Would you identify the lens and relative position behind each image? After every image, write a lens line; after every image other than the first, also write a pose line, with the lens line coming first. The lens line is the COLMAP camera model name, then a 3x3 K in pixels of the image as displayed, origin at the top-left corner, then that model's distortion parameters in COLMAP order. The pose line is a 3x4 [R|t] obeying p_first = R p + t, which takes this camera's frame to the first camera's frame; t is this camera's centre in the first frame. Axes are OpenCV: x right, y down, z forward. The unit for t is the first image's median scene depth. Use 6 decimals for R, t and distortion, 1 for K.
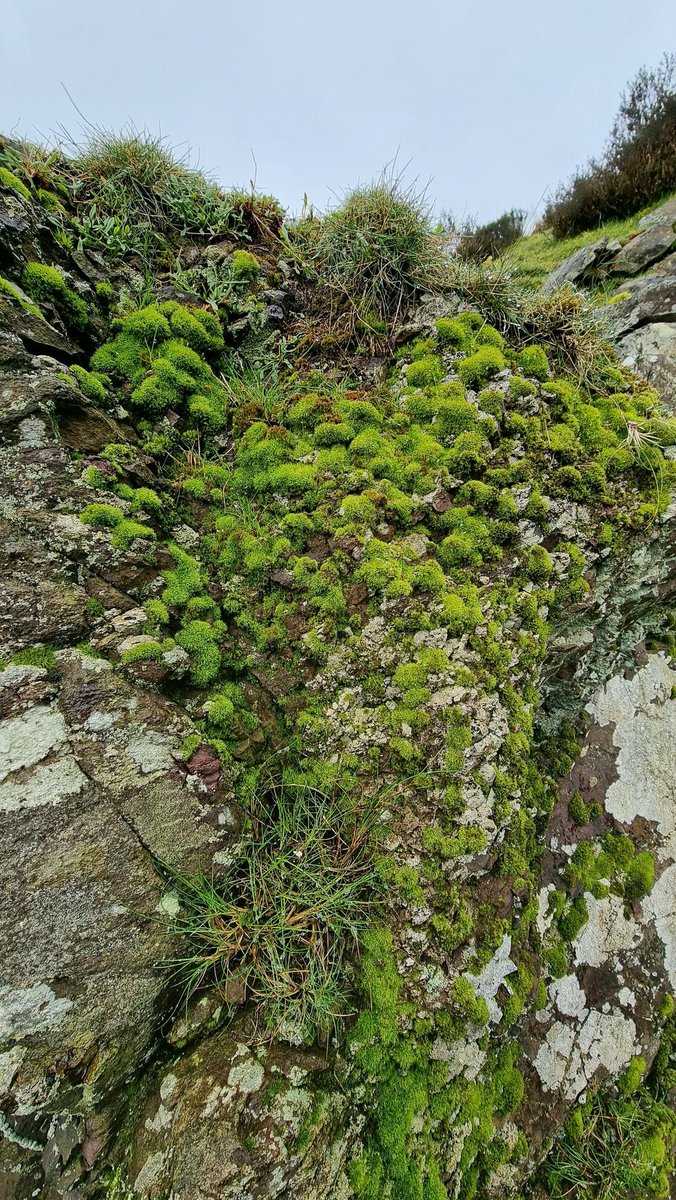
lens RADIAL K [[477.7, 0, 342.4], [0, 477.7, 599.3], [0, 0, 1]] dist [0.001899, 0.000041]
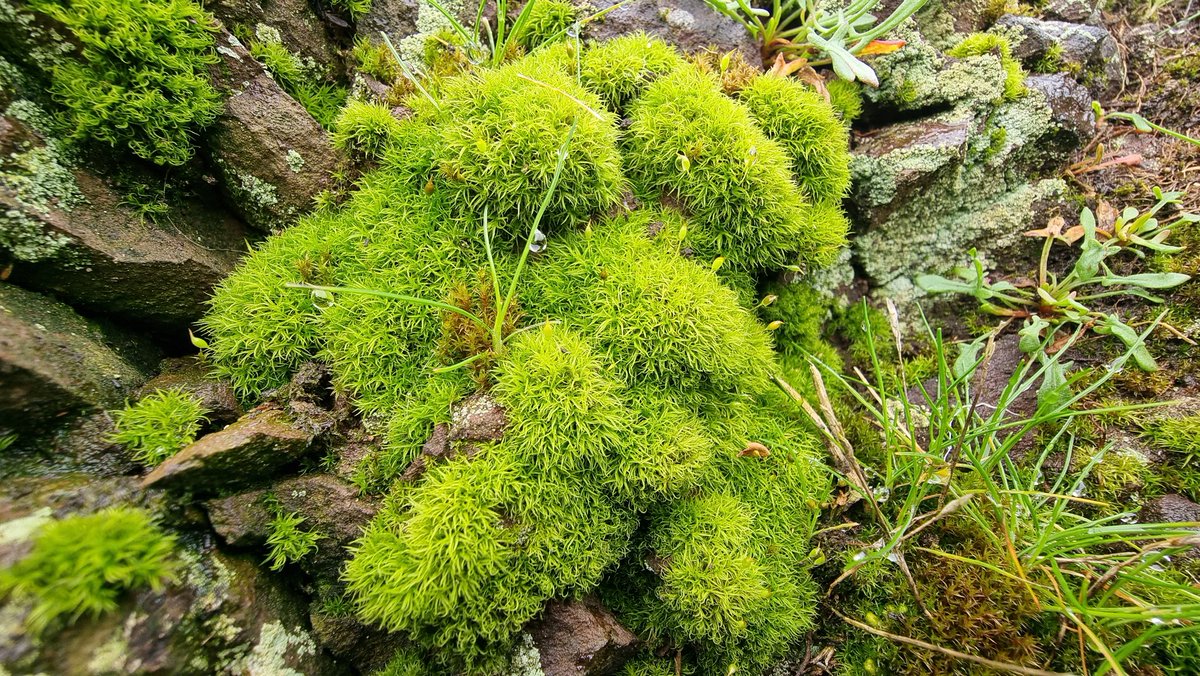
lens RADIAL K [[477.7, 0, 596.7], [0, 477.7, 338.7], [0, 0, 1]] dist [0.001899, 0.000041]
pose [[0.971600, 0.134971, -0.194361, -0.323193], [-0.150952, 0.986071, -0.069838, -0.481735], [0.182228, 0.097194, 0.978441, 0.816634]]
